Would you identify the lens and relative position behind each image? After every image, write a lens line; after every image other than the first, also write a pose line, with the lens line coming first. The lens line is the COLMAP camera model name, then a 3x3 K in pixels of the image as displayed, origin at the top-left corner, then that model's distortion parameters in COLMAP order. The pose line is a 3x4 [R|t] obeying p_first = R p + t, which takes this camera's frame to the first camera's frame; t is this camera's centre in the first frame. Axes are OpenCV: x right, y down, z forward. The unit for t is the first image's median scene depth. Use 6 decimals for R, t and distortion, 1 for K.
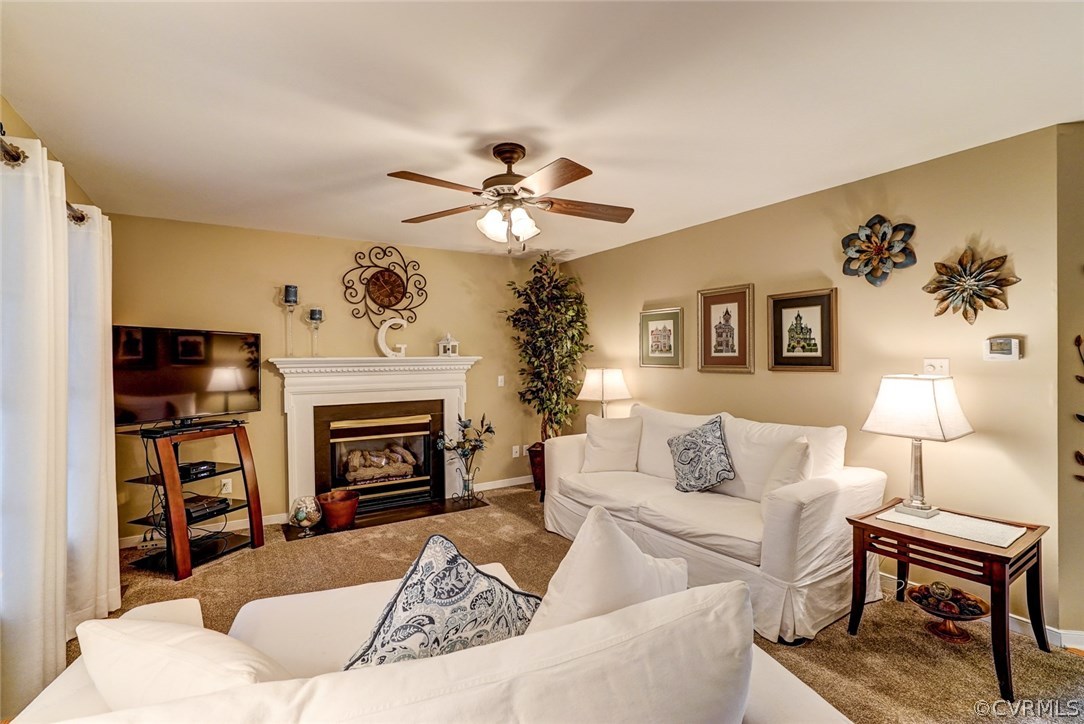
lens RADIAL K [[496.2, 0, 543.6], [0, 496.2, 357.8], [0, 0, 1]] dist [-0.036892, 0.017944]
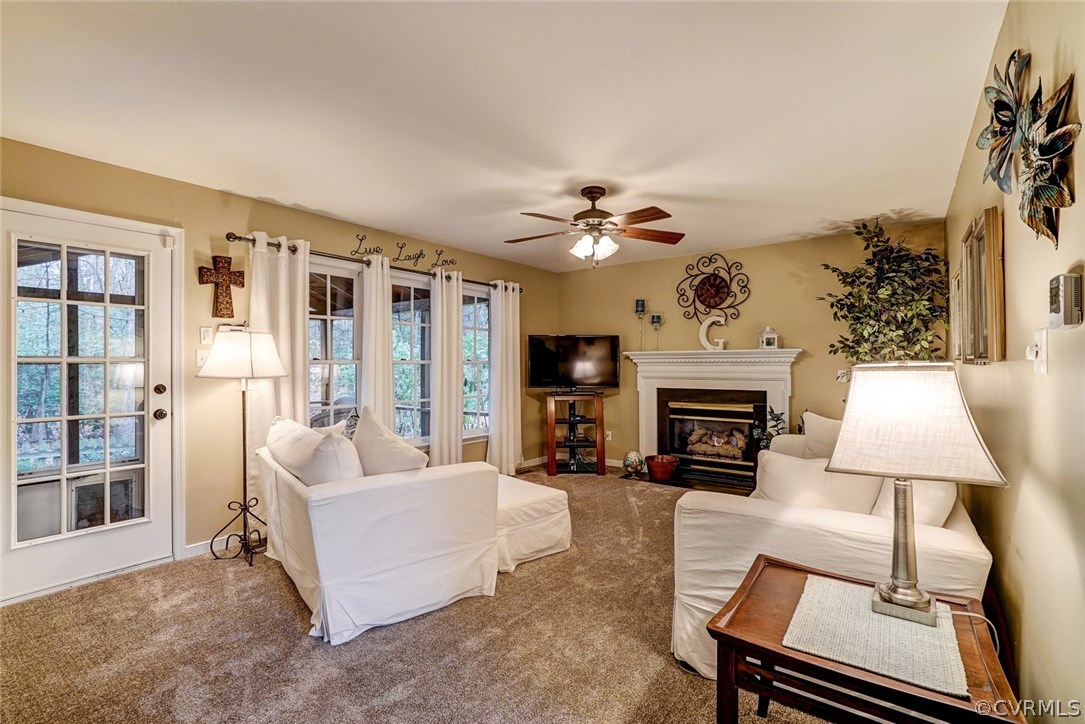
lens RADIAL K [[496.7, 0, 548.9], [0, 496.7, 357.5], [0, 0, 1]] dist [-0.036892, 0.017944]
pose [[0.361311, -0.002688, -0.932441, 0.758625], [0.003858, 0.999992, -0.001388, 0.018655], [0.932437, -0.003096, 0.361318, 0.276168]]
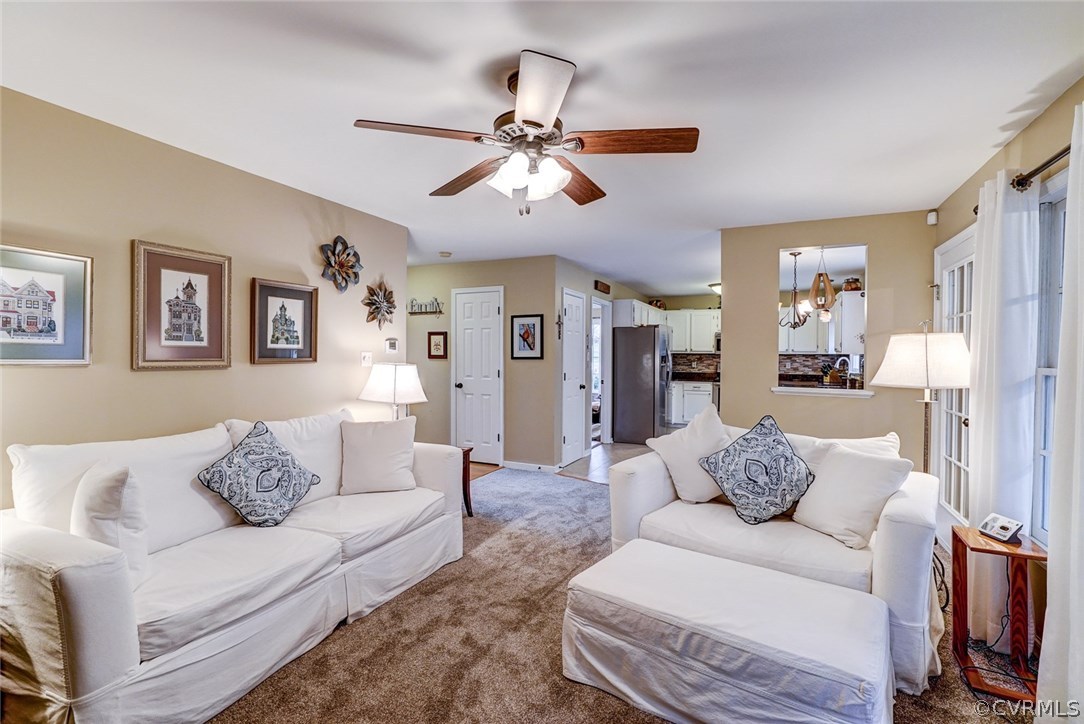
lens RADIAL K [[496.2, 0, 546.0], [0, 496.2, 360.3], [0, 0, 1]] dist [-0.036892, 0.017944]
pose [[-0.528065, -0.010535, 0.849138, -0.508911], [-0.007812, 0.999941, 0.007547, 0.008361], [-0.849168, -0.002648, -0.528116, 0.934825]]
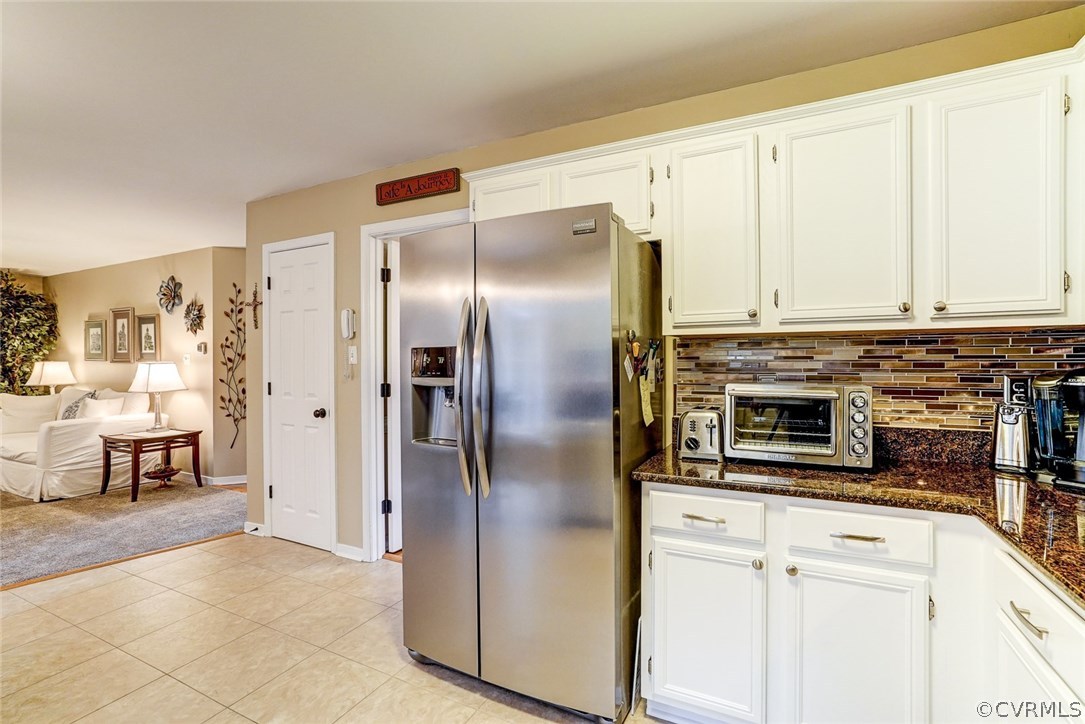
lens RADIAL K [[496.7, 0, 541.5], [0, 496.7, 363.1], [0, 0, 1]] dist [-0.036892, 0.017944]
pose [[0.866007, -0.001049, 0.500030, 0.742486], [-0.003016, 0.999969, 0.007321, 0.013693], [-0.500022, -0.007848, 0.865977, -0.984287]]
